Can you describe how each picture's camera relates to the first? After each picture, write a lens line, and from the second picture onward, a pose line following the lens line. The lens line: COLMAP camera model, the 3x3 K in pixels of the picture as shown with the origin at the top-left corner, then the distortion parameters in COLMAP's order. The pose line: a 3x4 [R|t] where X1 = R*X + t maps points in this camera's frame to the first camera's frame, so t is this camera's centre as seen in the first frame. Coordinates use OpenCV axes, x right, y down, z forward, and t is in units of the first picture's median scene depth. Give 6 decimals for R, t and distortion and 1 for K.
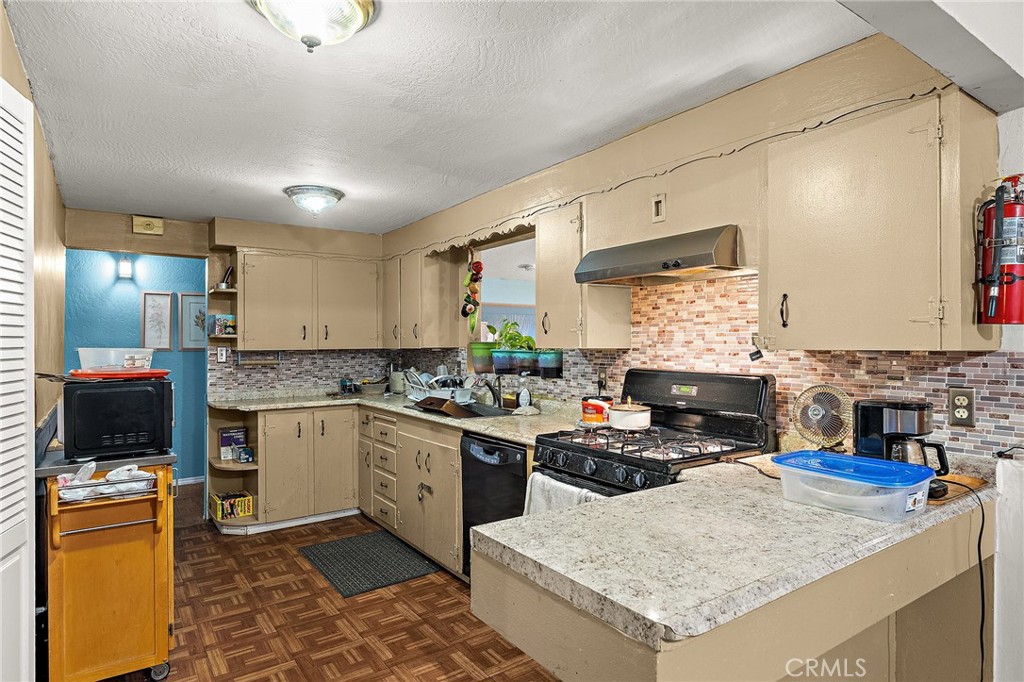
lens RADIAL K [[580.4, 0, 511.7], [0, 580.4, 347.2], [0, 0, 1]] dist [-0.003781, -0.000498]
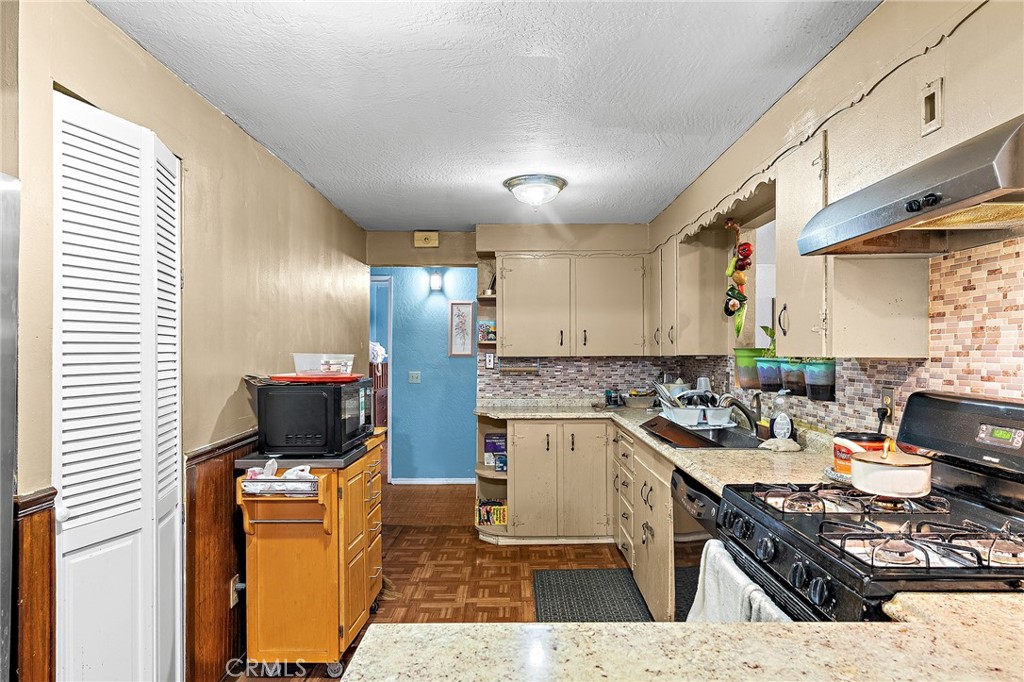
lens RADIAL K [[609.7, 0, 515.4], [0, 609.7, 354.5], [0, 0, 1]] dist [0.000593, 0.001159]
pose [[0.823289, 0.005241, -0.567599, 0.159182], [-0.004883, 0.999986, 0.002151, -0.000585], [0.567602, 0.001000, 0.823303, 0.177045]]
